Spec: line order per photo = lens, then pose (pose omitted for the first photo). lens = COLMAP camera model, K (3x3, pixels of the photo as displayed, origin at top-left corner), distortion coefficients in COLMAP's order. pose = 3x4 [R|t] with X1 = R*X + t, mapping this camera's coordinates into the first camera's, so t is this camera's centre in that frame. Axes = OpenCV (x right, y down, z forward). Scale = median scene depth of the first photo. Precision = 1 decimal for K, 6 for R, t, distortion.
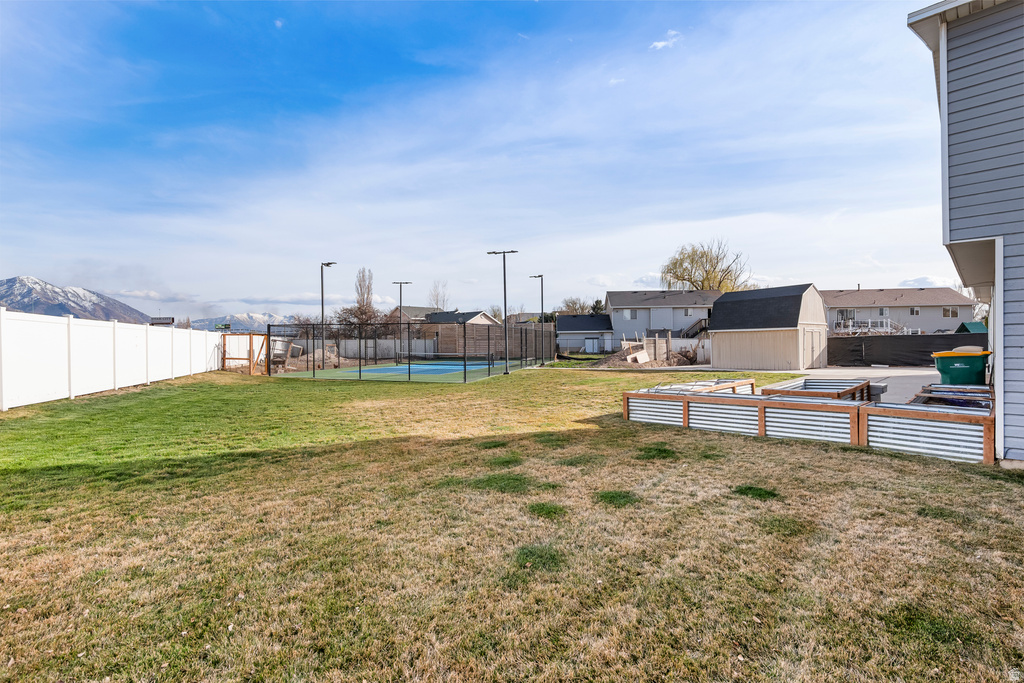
lens RADIAL K [[475.9, 0, 512.9], [0, 475.9, 341.8], [0, 0, 1]] dist [-0.020923, 0.002500]
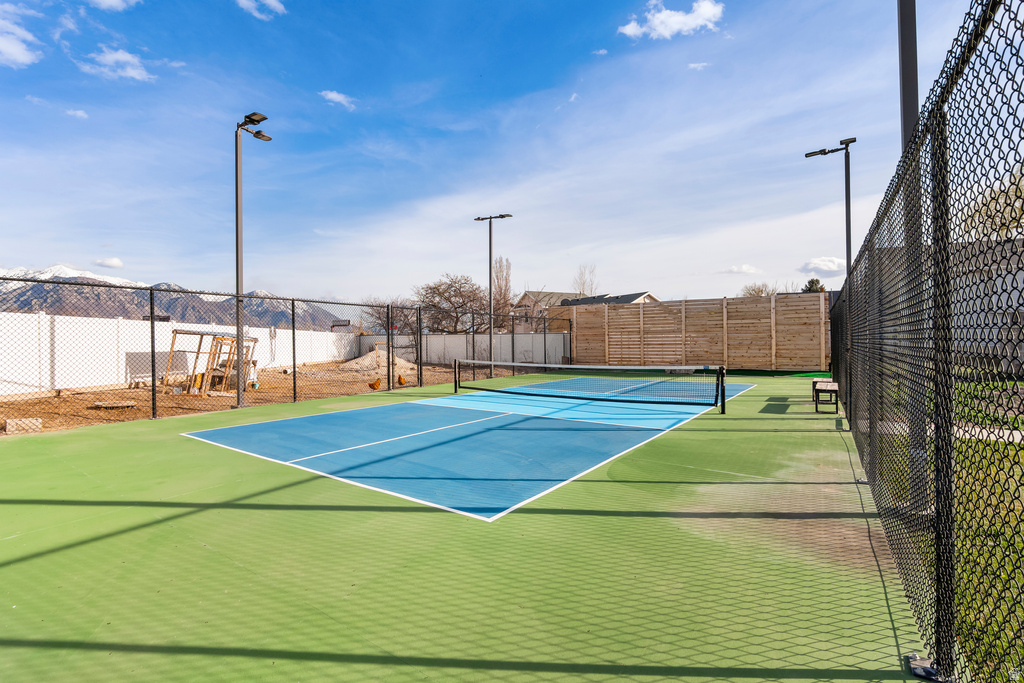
lens RADIAL K [[475.9, 0, 509.6], [0, 475.9, 342.0], [0, 0, 1]] dist [-0.020923, 0.002500]
pose [[0.948398, -0.001959, -0.317075, -0.036679], [0.002454, 0.999996, 0.001160, 0.002945], [0.317072, -0.001878, 0.948400, 0.328003]]
